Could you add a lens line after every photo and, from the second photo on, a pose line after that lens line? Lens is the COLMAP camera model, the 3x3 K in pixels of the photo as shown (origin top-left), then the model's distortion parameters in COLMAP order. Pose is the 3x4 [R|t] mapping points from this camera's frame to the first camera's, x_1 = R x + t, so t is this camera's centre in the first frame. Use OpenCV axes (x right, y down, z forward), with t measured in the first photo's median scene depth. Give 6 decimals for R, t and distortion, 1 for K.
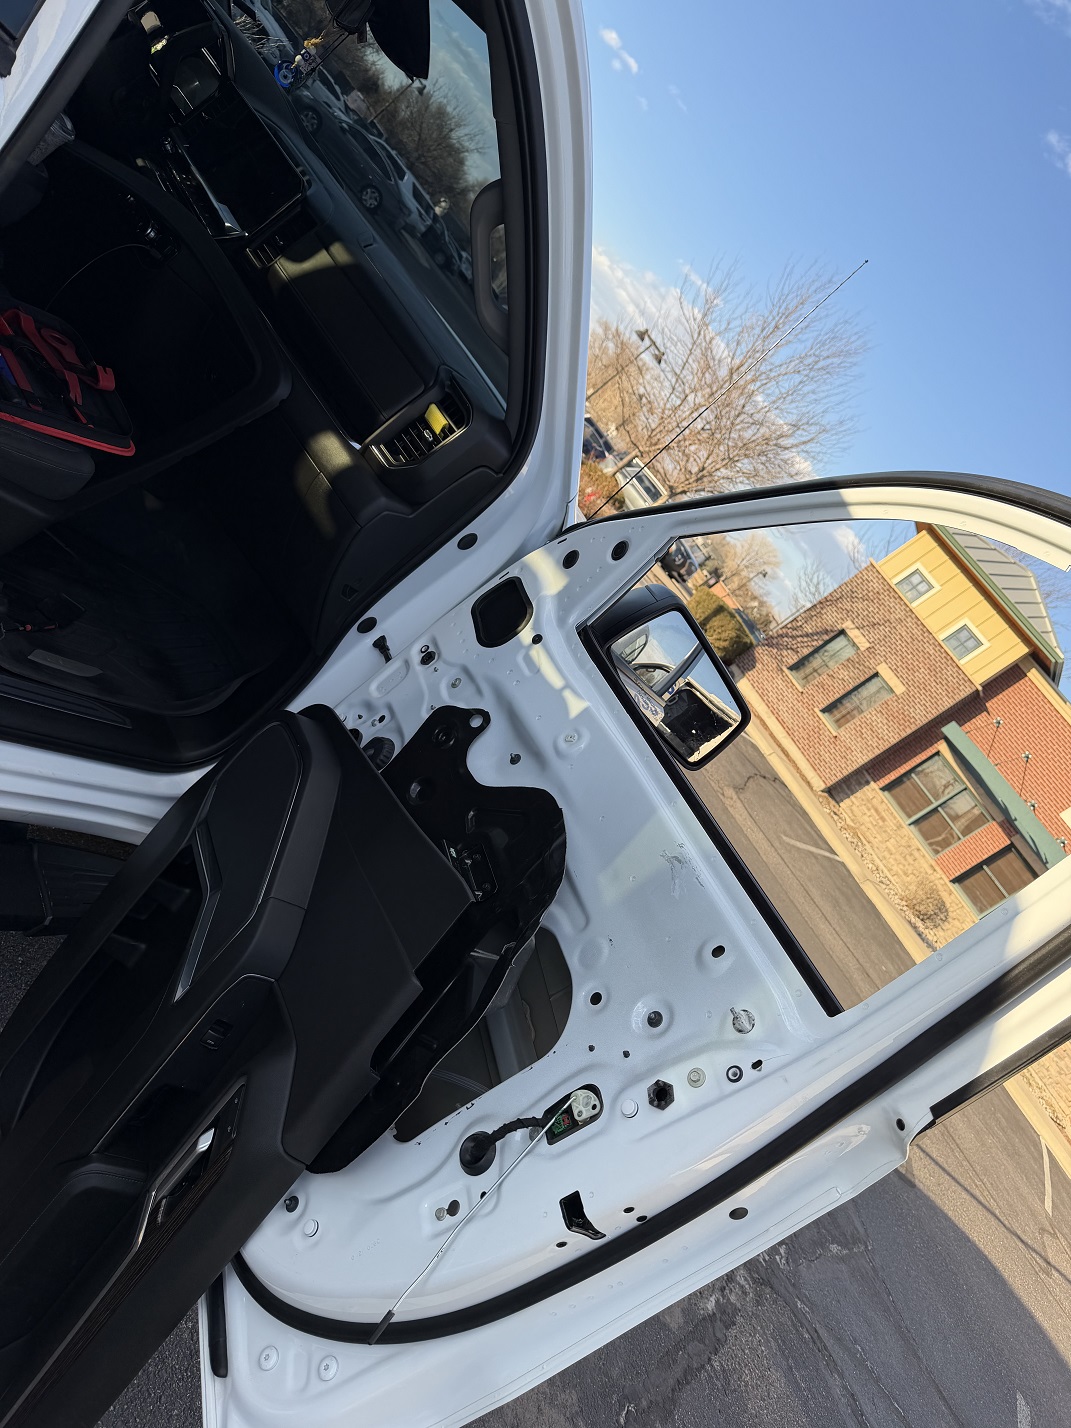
lens RADIAL K [[999.6, 0, 529.9], [0, 999.6, 705.1], [0, 0, 1]] dist [0.168704, -0.351476]
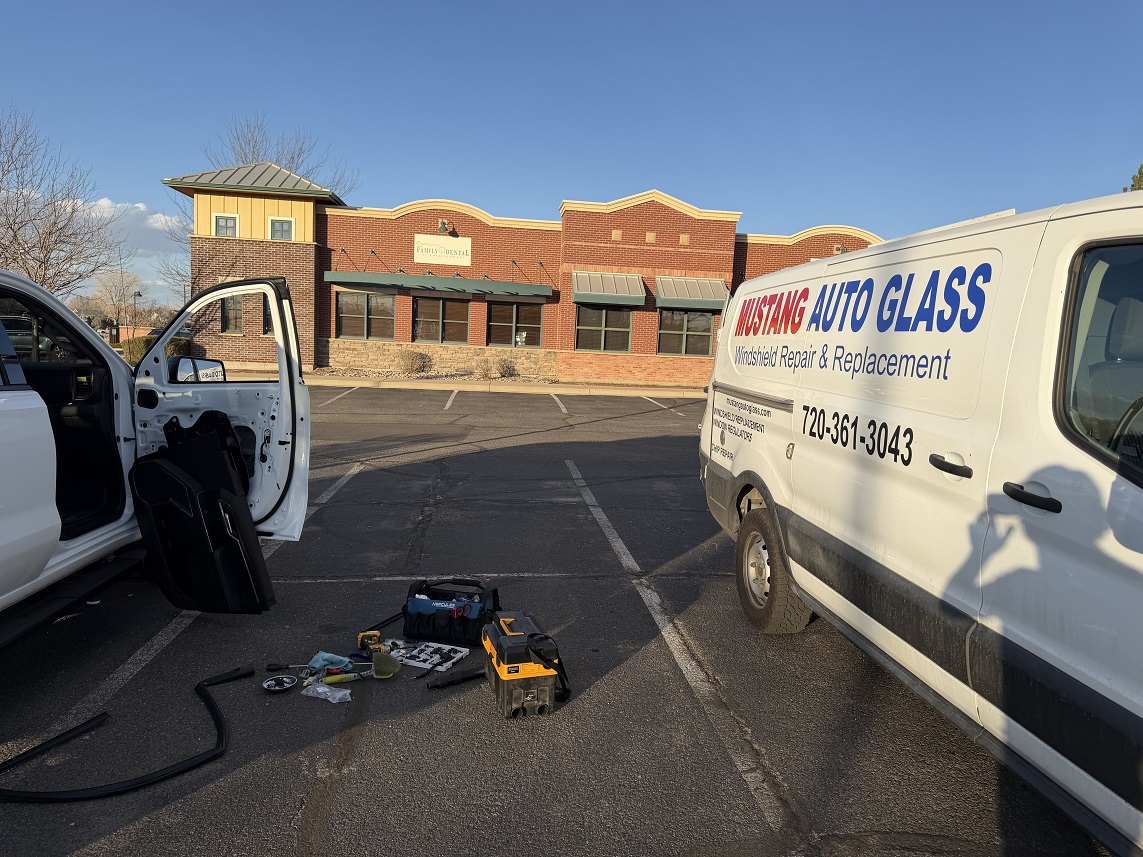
lens RADIAL K [[800.1, 0, 571.5], [0, 800.1, 428.5], [0, 0, 1]] dist [0.168704, -0.351476]
pose [[0.466627, -0.802204, 0.372461, -0.036924], [0.732688, 0.586490, 0.345251, 0.004961], [-0.495406, 0.111794, 0.861438, -0.163245]]
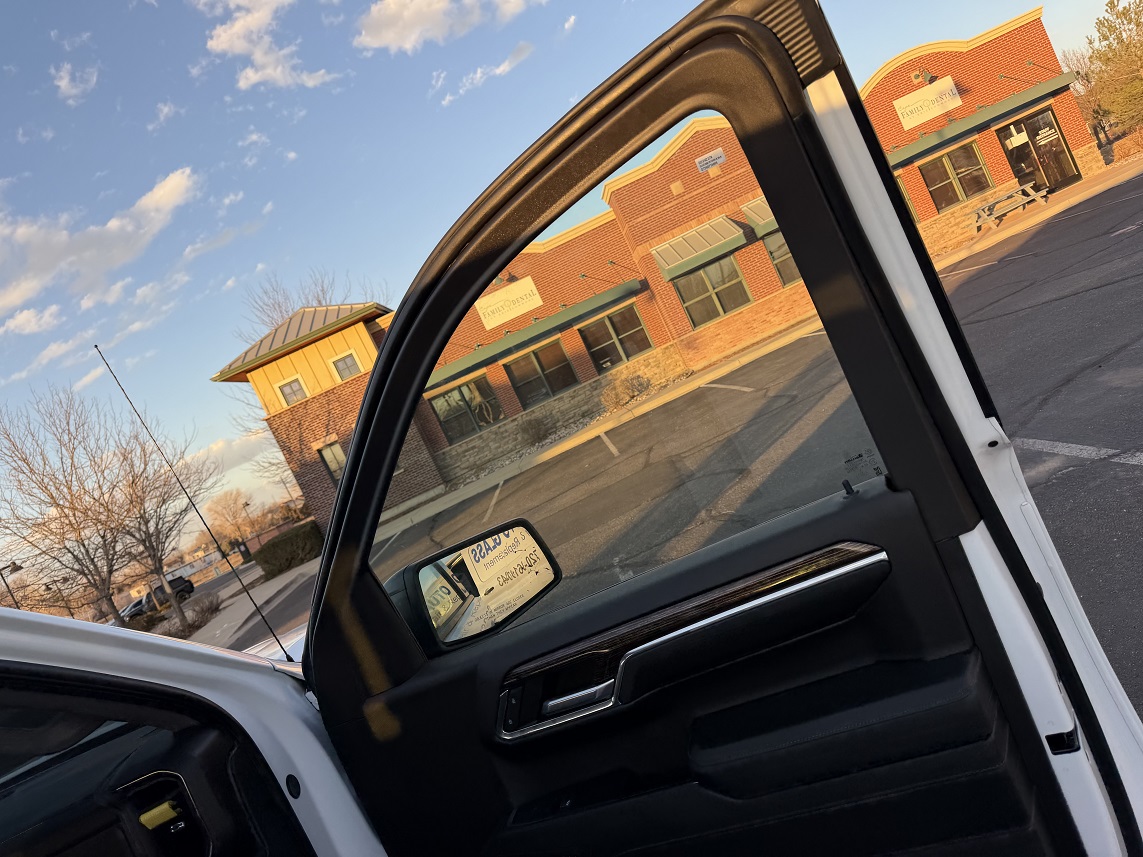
lens RADIAL K [[800.1, 0, 574.0], [0, 800.1, 444.4], [0, 0, 1]] dist [0.117108, -0.156990]
pose [[0.086532, -0.933854, 0.347029, -0.000546], [0.954879, 0.177082, 0.238427, -0.013183], [-0.284108, 0.310739, 0.907041, 0.012424]]
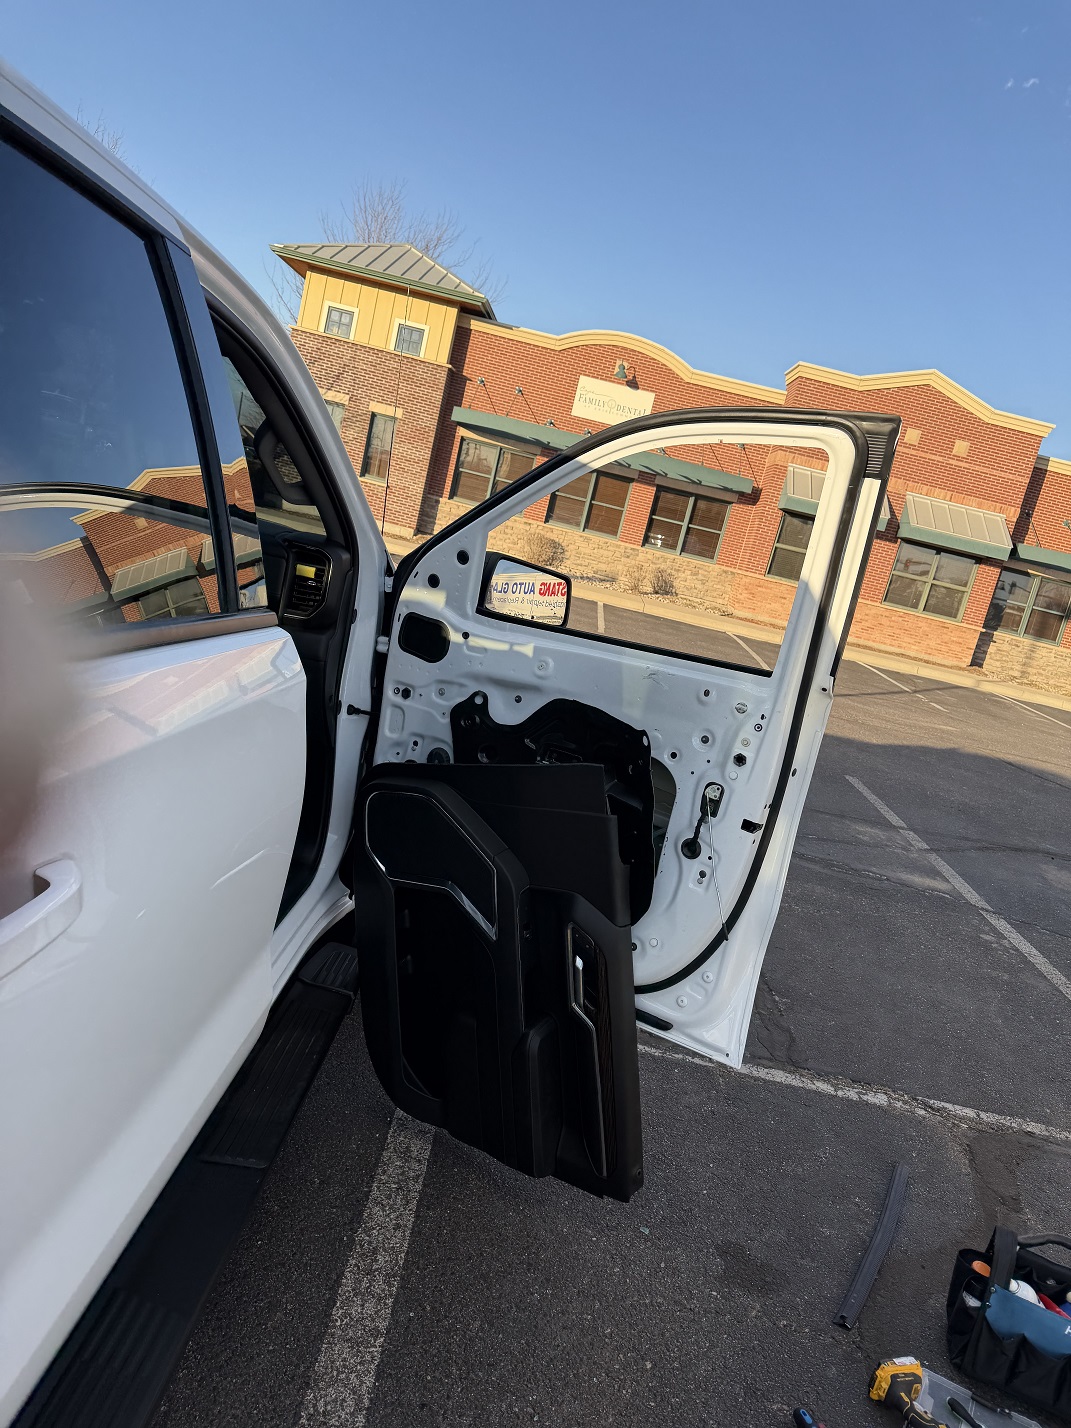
lens RADIAL K [[999.6, 0, 529.9], [0, 999.6, 705.1], [0, 0, 1]] dist [0.168704, -0.351476]
pose [[0.663722, -0.703009, 0.255444, -0.030165], [0.637152, 0.710276, 0.299241, -0.029419], [-0.391805, -0.035856, 0.919349, -0.036311]]
